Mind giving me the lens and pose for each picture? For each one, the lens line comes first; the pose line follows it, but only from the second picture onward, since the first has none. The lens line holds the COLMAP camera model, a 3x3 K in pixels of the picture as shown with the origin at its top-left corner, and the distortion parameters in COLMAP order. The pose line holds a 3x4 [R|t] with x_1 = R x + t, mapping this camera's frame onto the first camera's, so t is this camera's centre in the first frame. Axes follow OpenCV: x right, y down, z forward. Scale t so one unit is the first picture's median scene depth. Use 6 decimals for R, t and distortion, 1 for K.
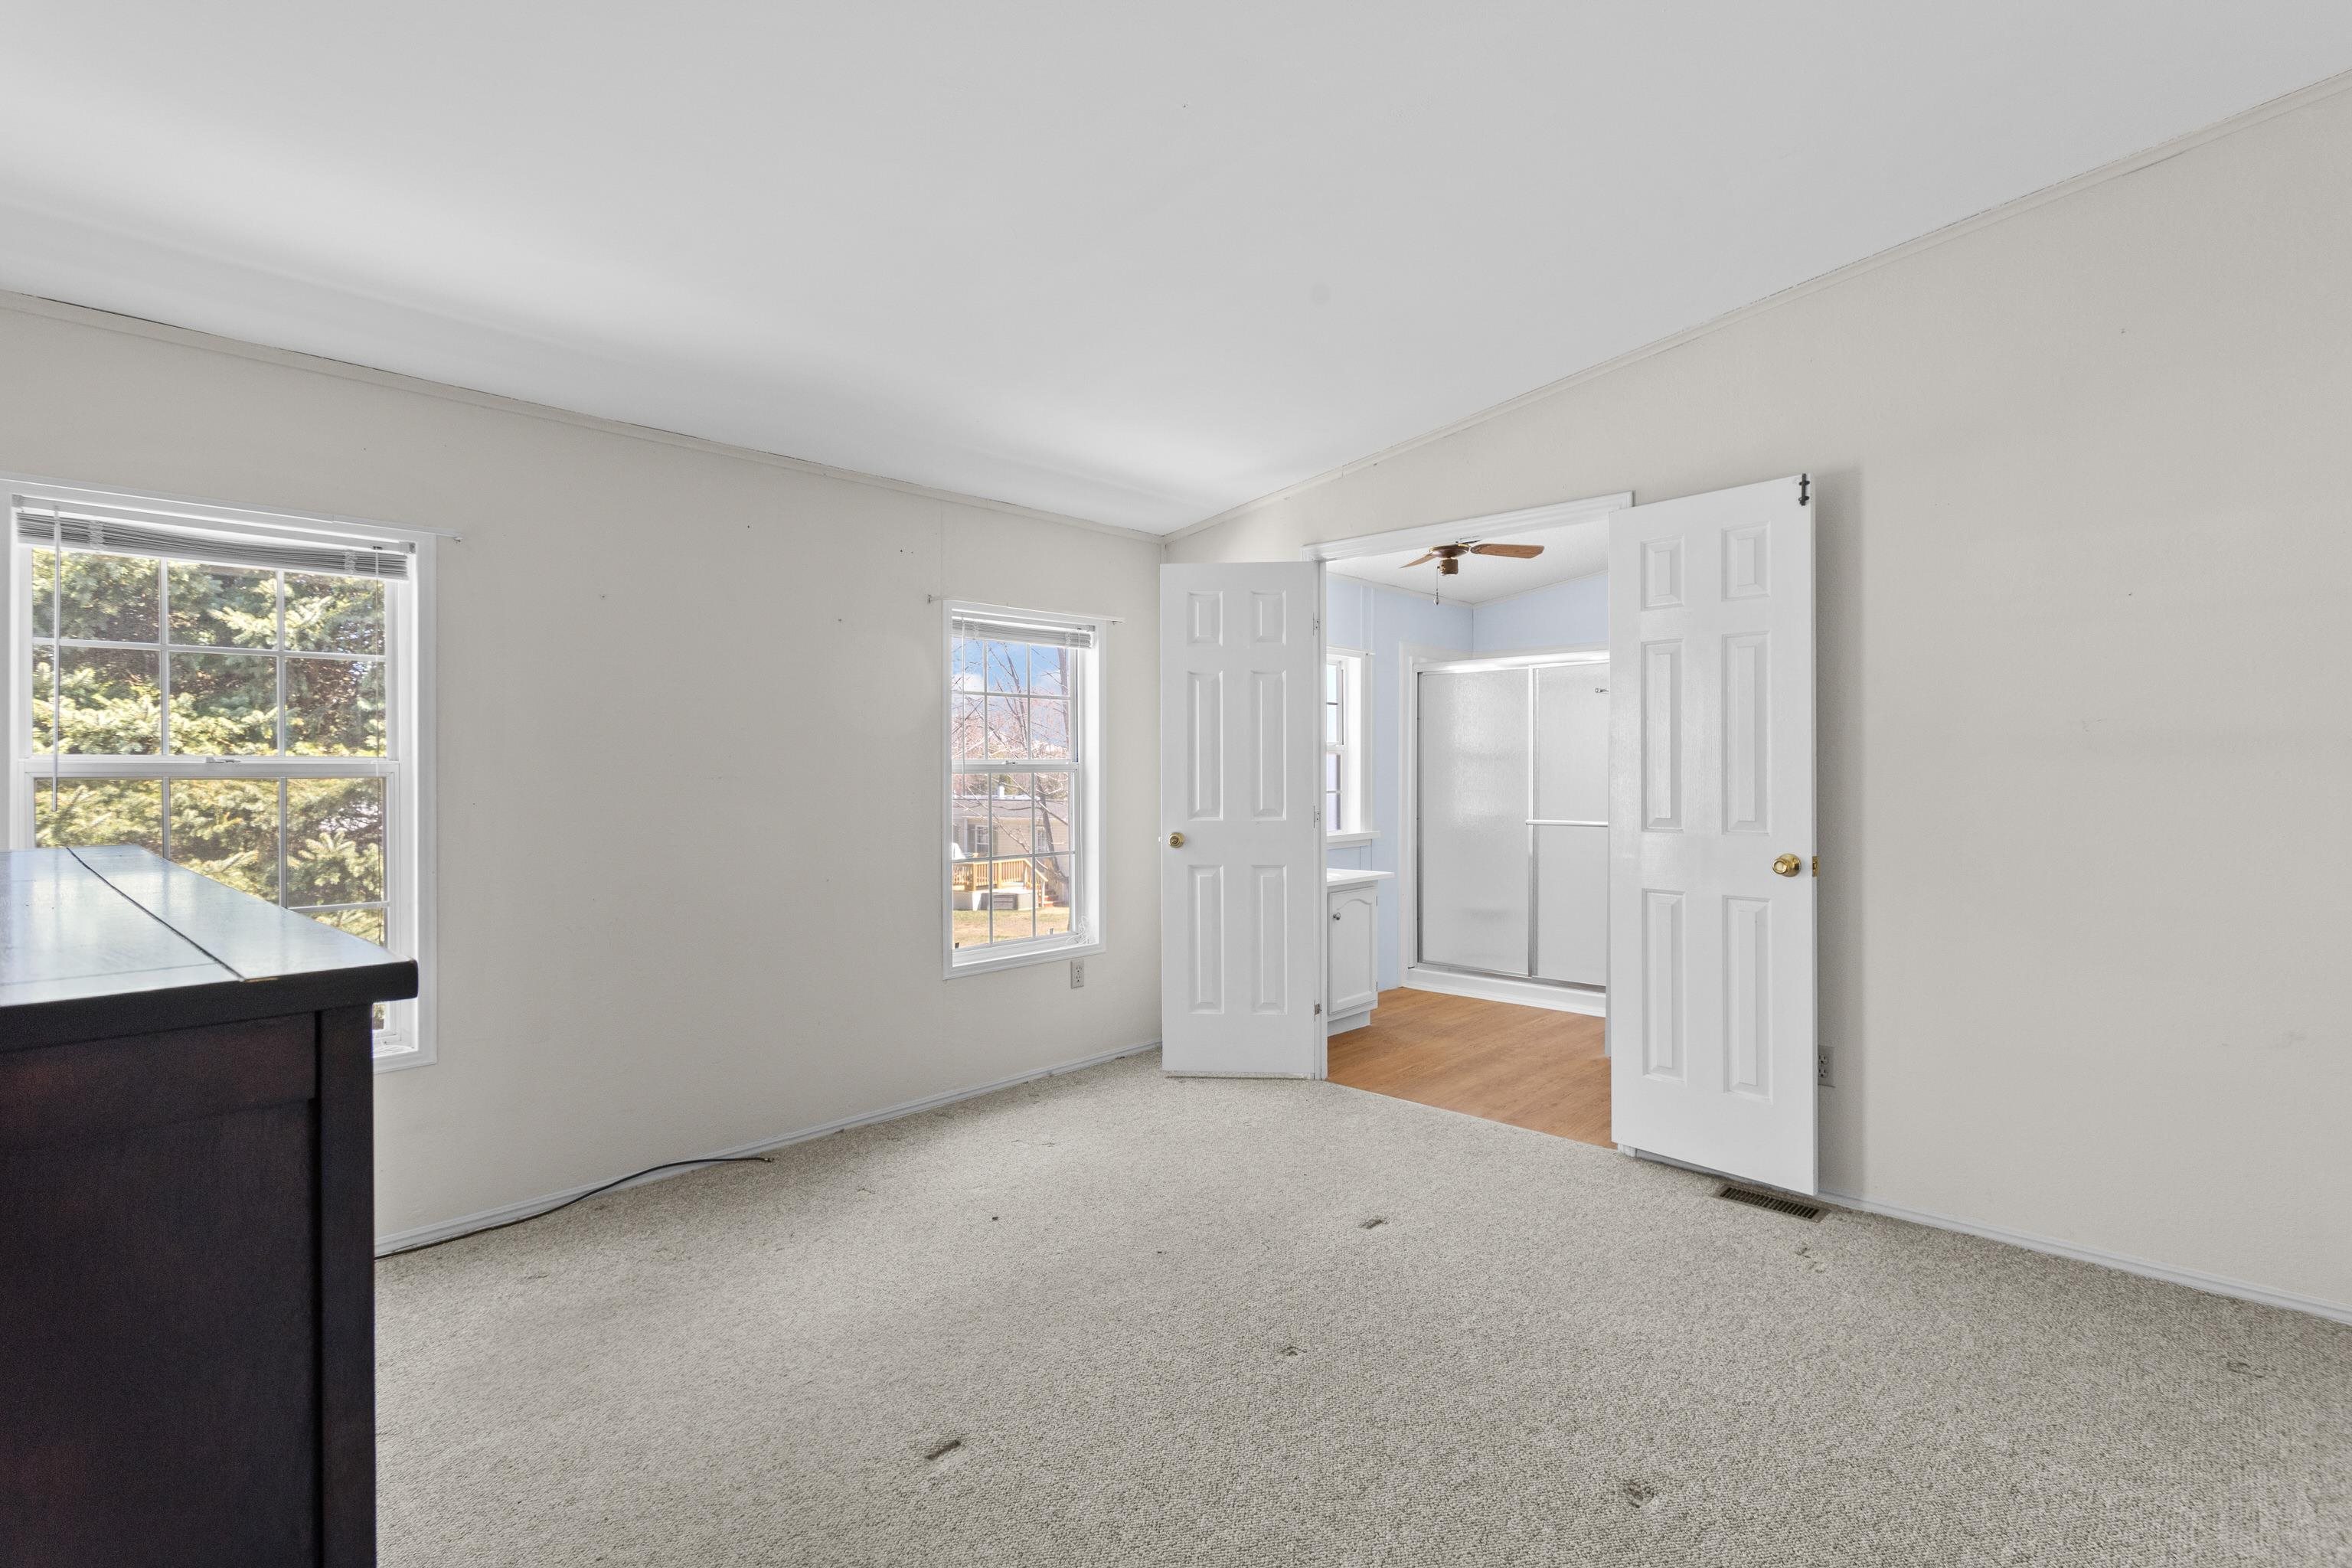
lens RADIAL K [[1119.4, 0, 1181.9], [0, 1119.4, 772.9], [0, 0, 1]] dist [-0.000340, 0.000288]
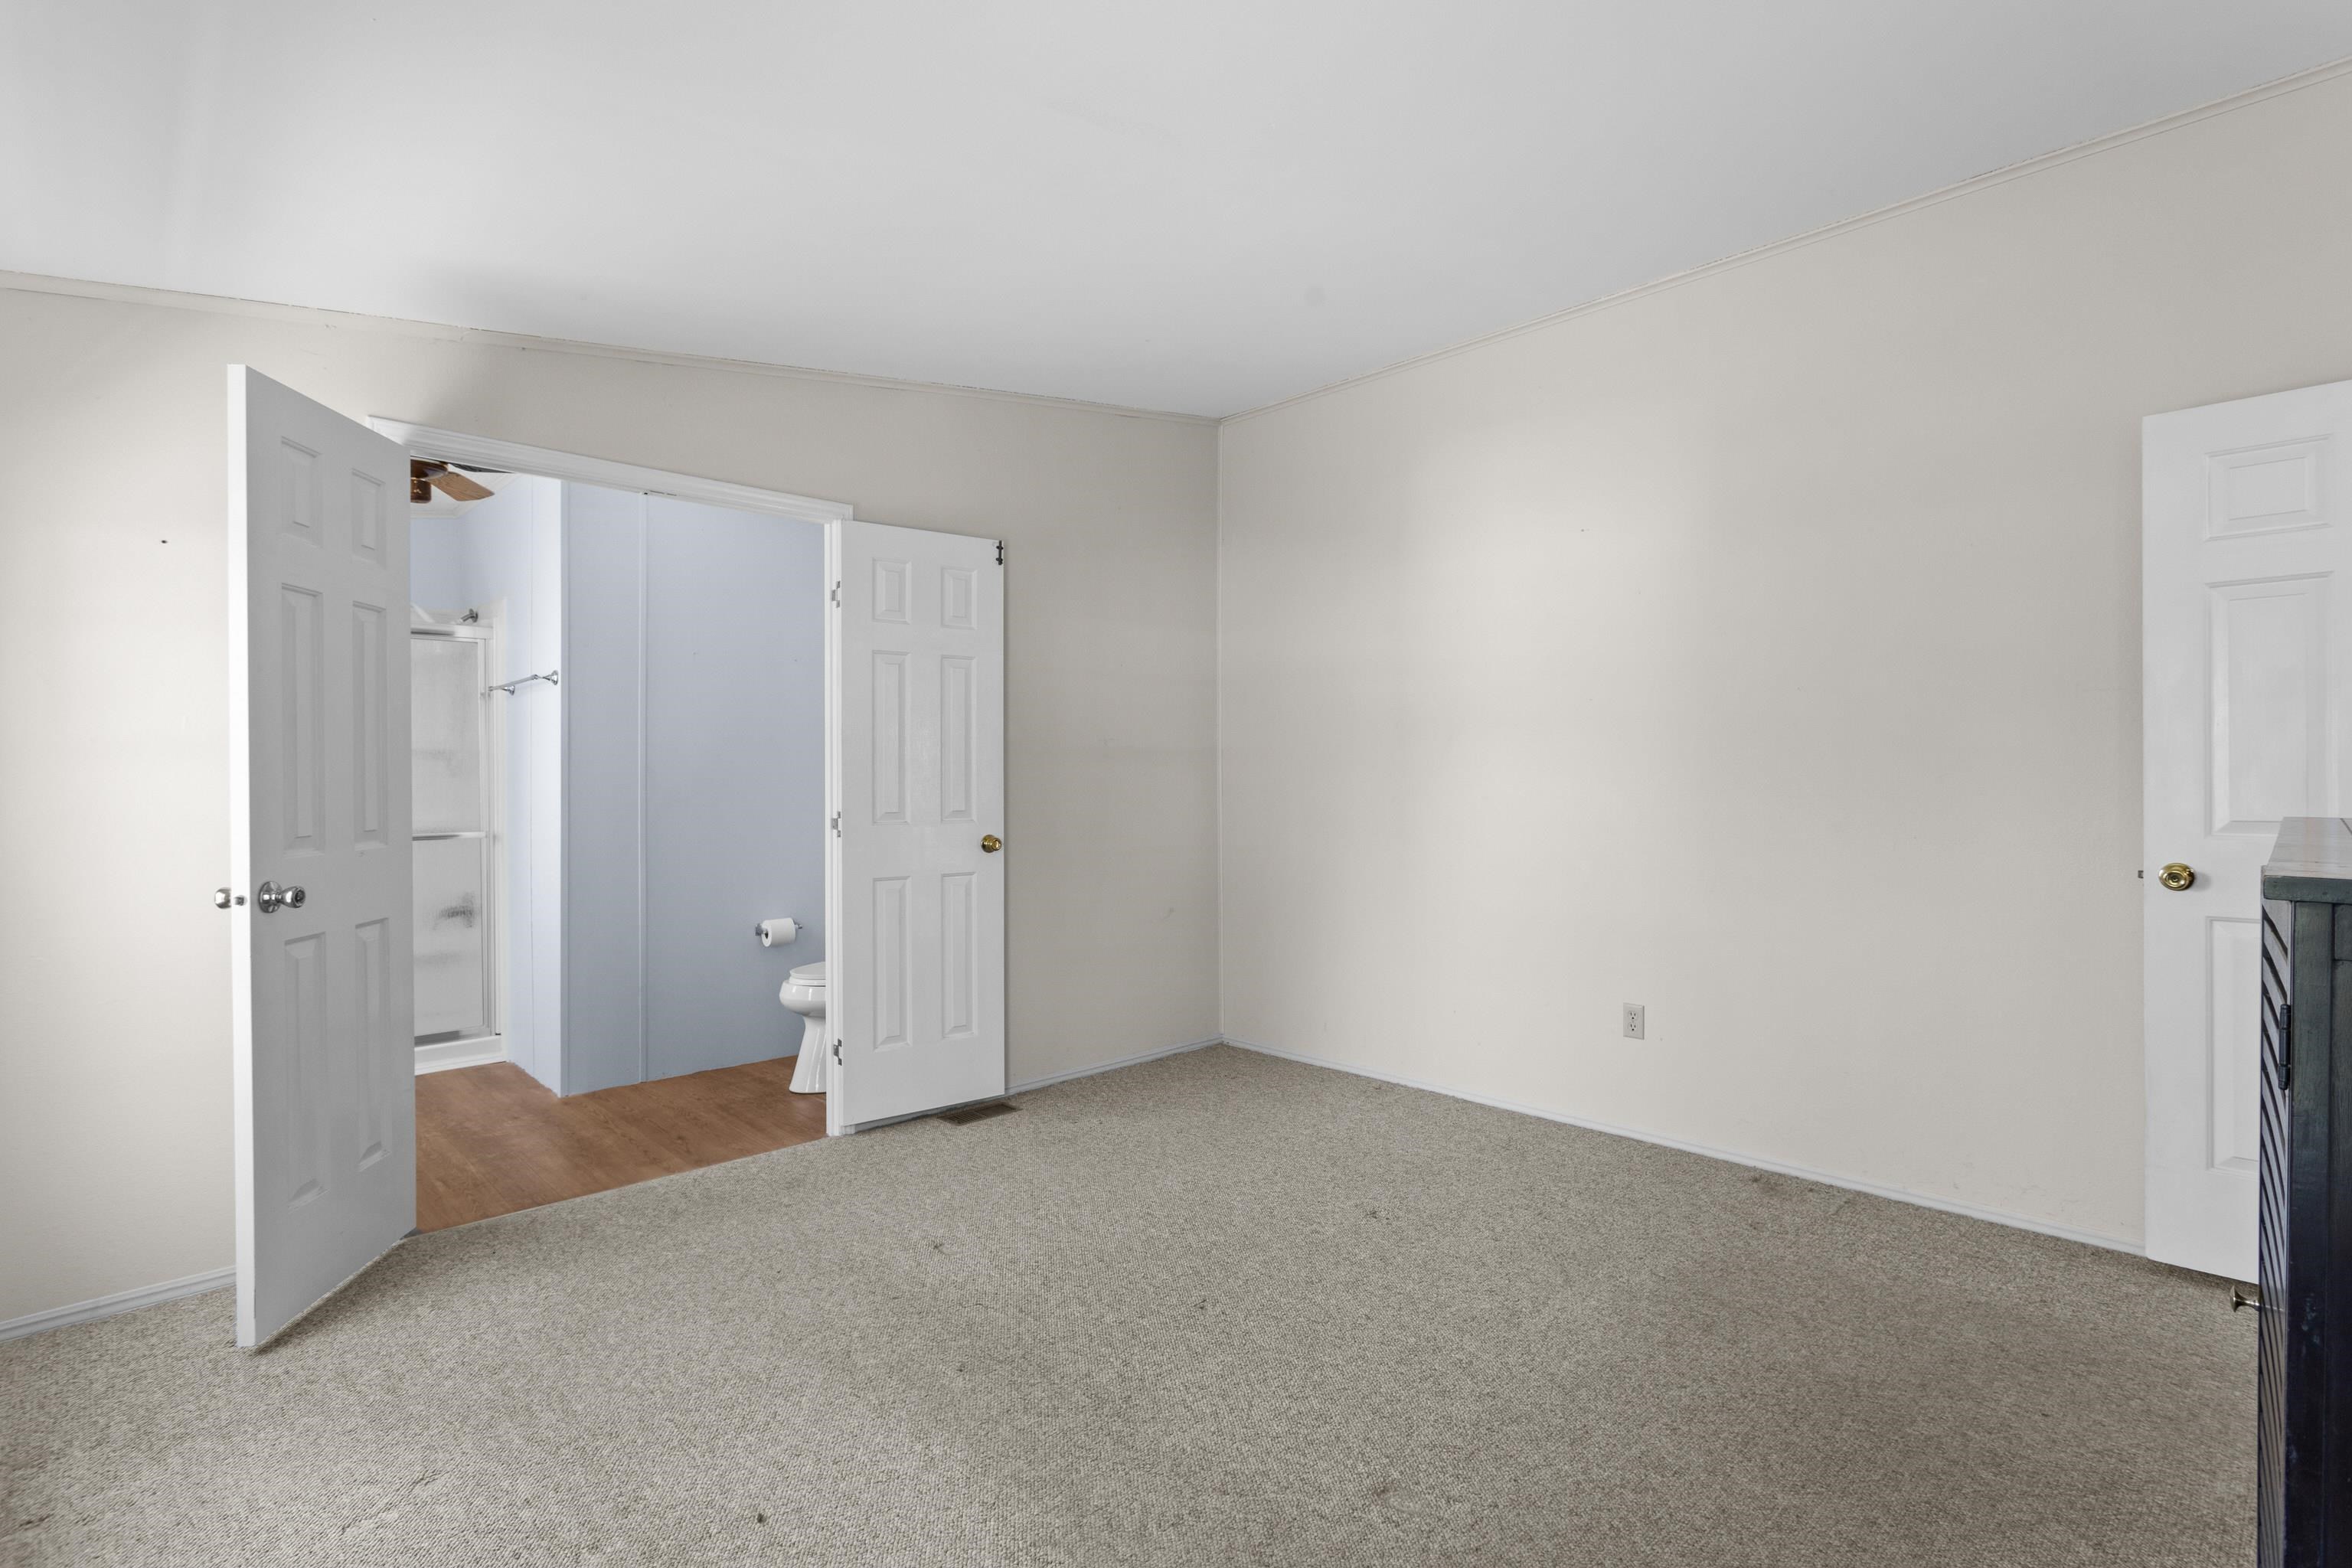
lens RADIAL K [[1113.0, 0, 1189.3], [0, 1113.0, 779.9], [0, 0, 1]] dist [-0.013658, 0.000308]
pose [[0.034153, -0.003503, 0.999410, -0.639913], [0.004618, 0.999984, 0.003347, 0.006118], [-0.999406, 0.004501, 0.034169, 0.649313]]
